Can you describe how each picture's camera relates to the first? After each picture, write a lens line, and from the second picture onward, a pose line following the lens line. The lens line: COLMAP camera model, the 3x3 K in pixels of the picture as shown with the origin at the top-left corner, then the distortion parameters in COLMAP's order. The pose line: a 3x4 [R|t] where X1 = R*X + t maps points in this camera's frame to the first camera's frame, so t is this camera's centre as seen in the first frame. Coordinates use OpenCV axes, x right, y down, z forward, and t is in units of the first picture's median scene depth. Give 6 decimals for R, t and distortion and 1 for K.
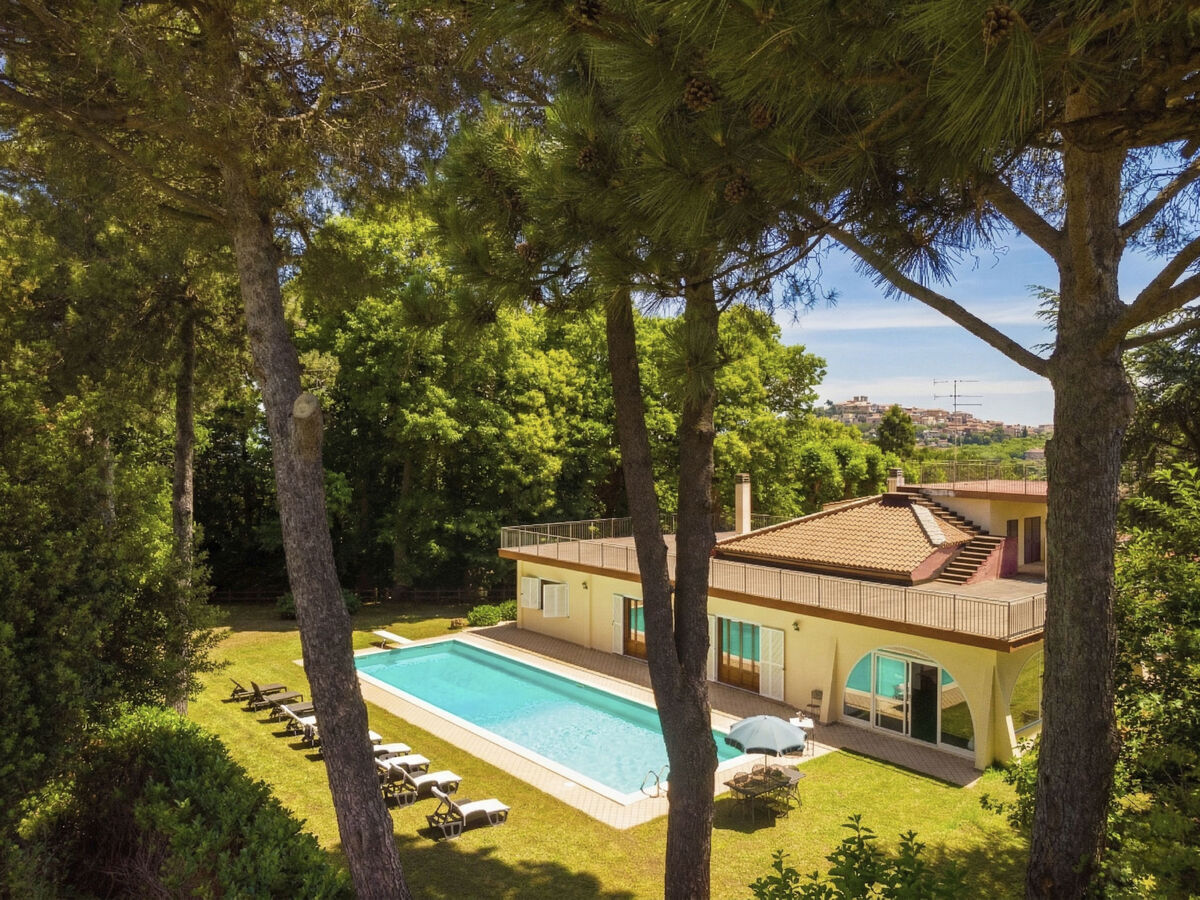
lens RADIAL K [[875.0, 0, 596.7], [0, 875.0, 449.1], [0, 0, 1]] dist [0.004115, -0.034697]
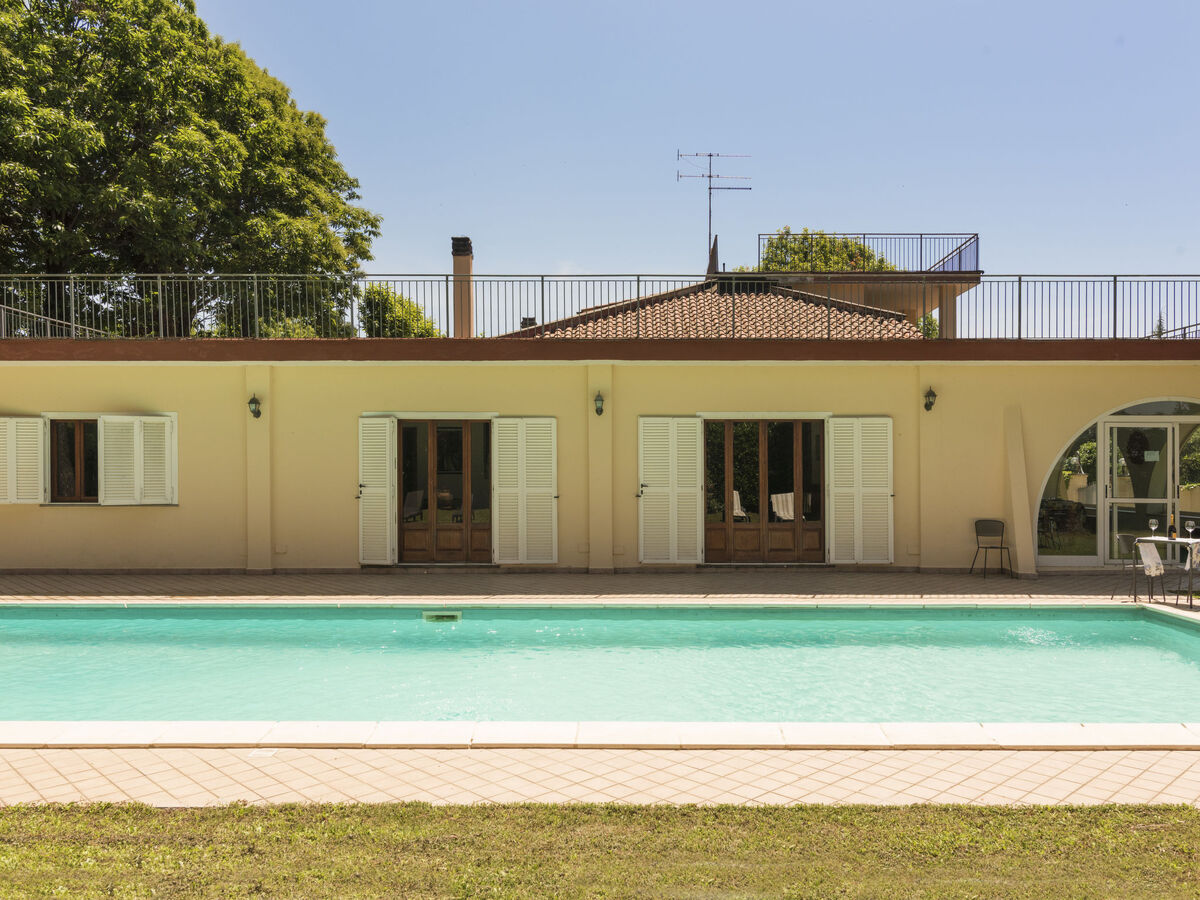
lens RADIAL K [[876.0, 0, 600.0], [0, 876.0, 450.0], [0, 0, 1]] dist [0.006941, -0.036005]
pose [[0.645273, 0.003590, 0.763944, -0.269165], [0.011361, 0.999833, -0.014294, 0.236756], [-0.763868, 0.017902, 0.645125, 0.836304]]
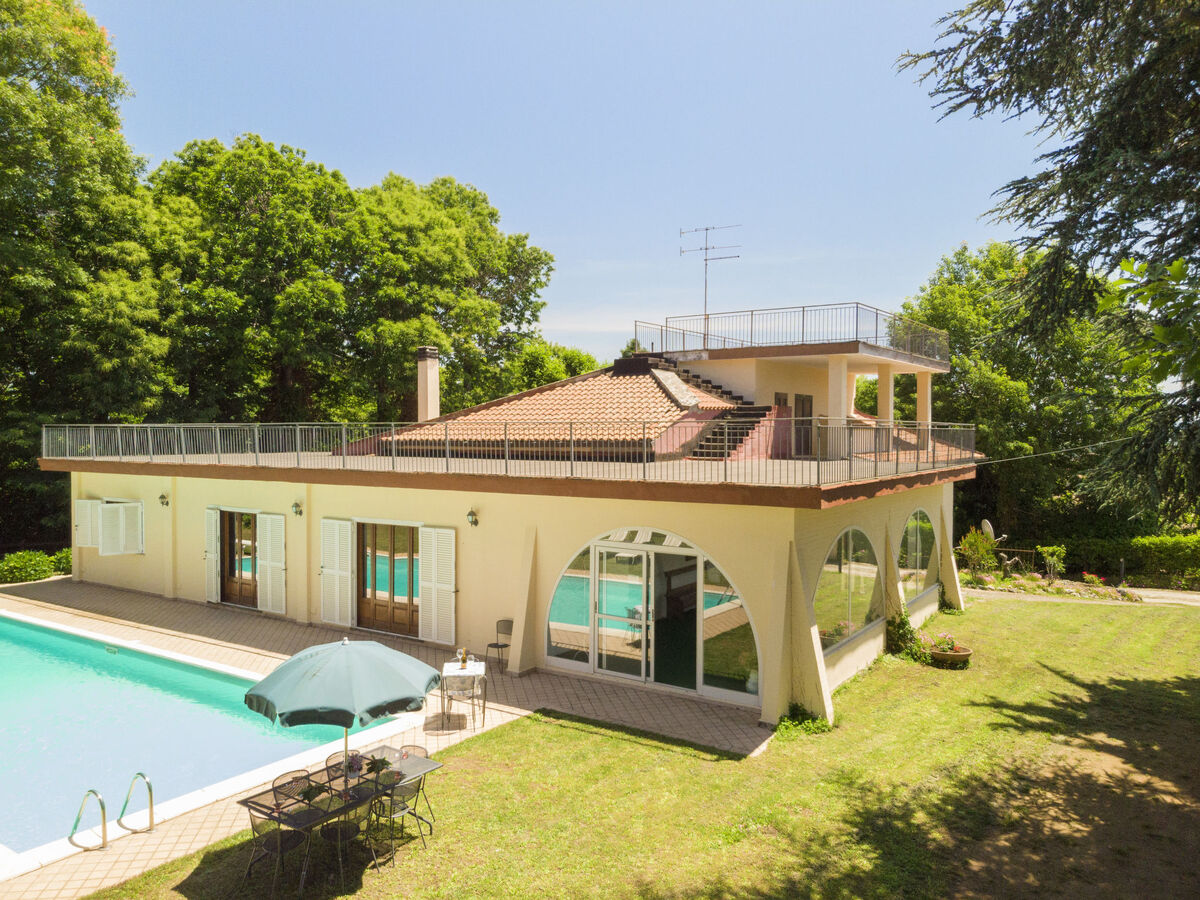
lens RADIAL K [[875.0, 0, 596.7], [0, 875.0, 449.1], [0, 0, 1]] dist [0.004115, -0.034697]
pose [[0.959694, -0.001786, 0.281043, 0.141116], [0.001439, 0.999998, 0.001438, 0.154577], [-0.281045, -0.000976, 0.959694, 0.400807]]
